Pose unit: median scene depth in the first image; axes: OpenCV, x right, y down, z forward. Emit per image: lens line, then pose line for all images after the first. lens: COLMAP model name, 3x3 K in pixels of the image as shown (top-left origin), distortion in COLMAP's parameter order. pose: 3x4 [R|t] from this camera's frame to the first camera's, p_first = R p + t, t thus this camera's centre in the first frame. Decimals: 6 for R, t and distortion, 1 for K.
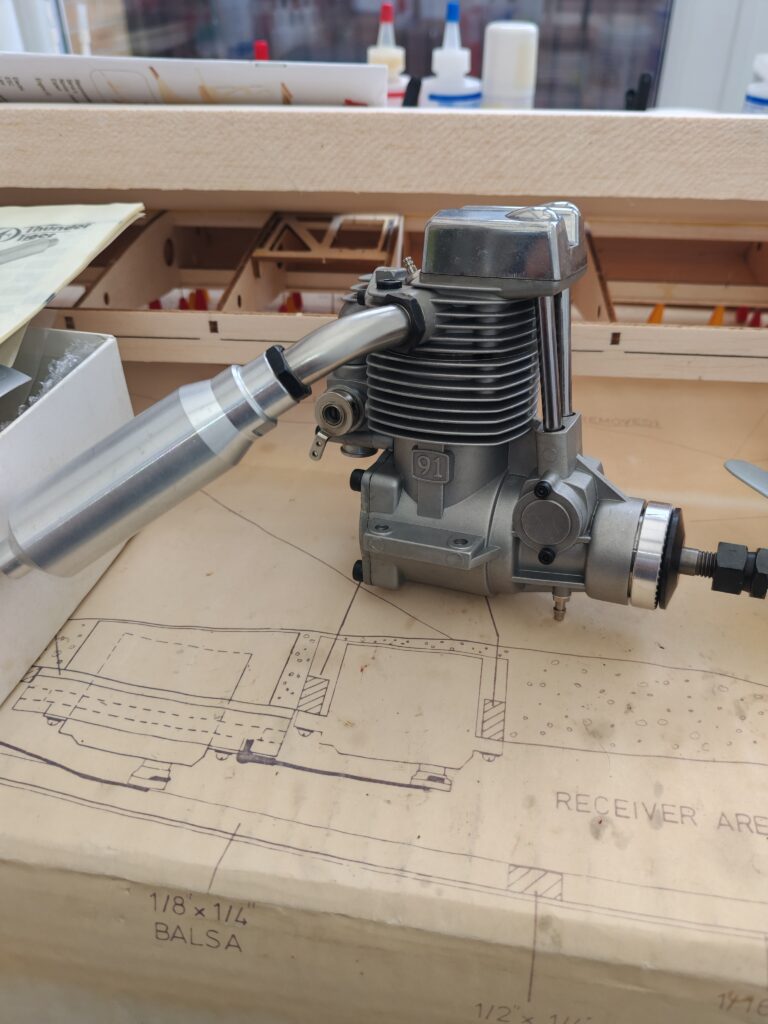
lens RADIAL K [[800.2, 0, 387.7], [0, 800.2, 509.0], [0, 0, 1]] dist [-0.021528, 0.028975]
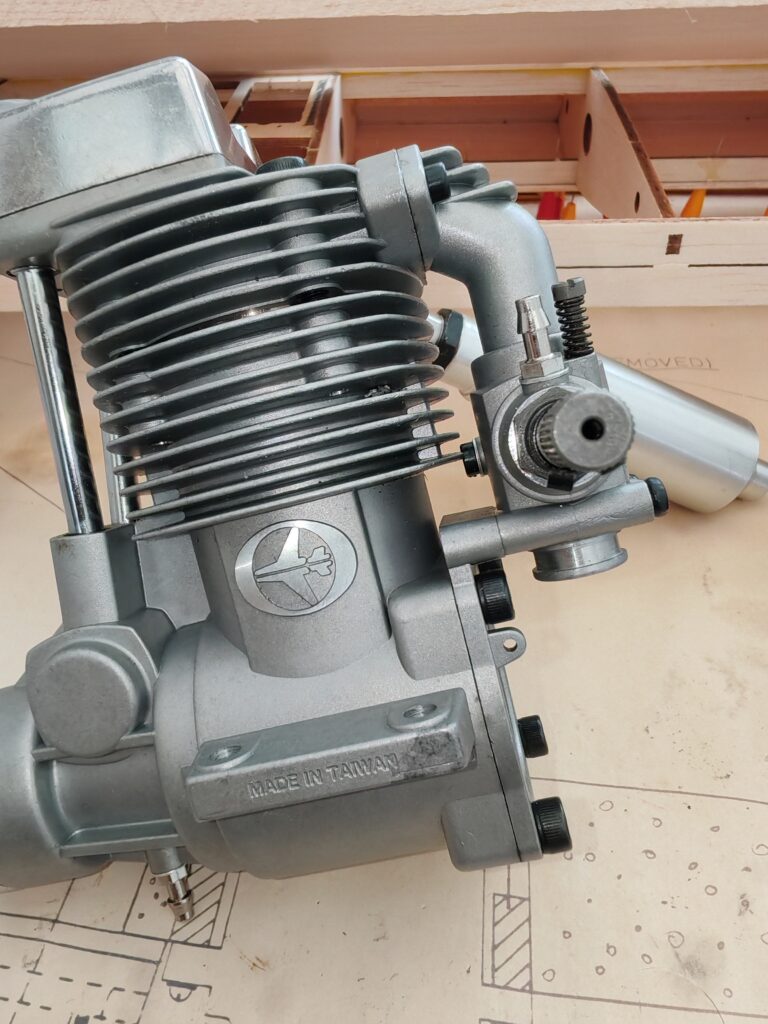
lens RADIAL K [[800.2, 0, 377.0], [0, 800.2, 516.4], [0, 0, 1]] dist [-0.021528, 0.028975]
pose [[0.998700, -0.049882, 0.010492, 0.033942], [0.048383, 0.992429, 0.112892, -0.082518], [-0.016044, -0.112237, 0.993552, 0.353506]]
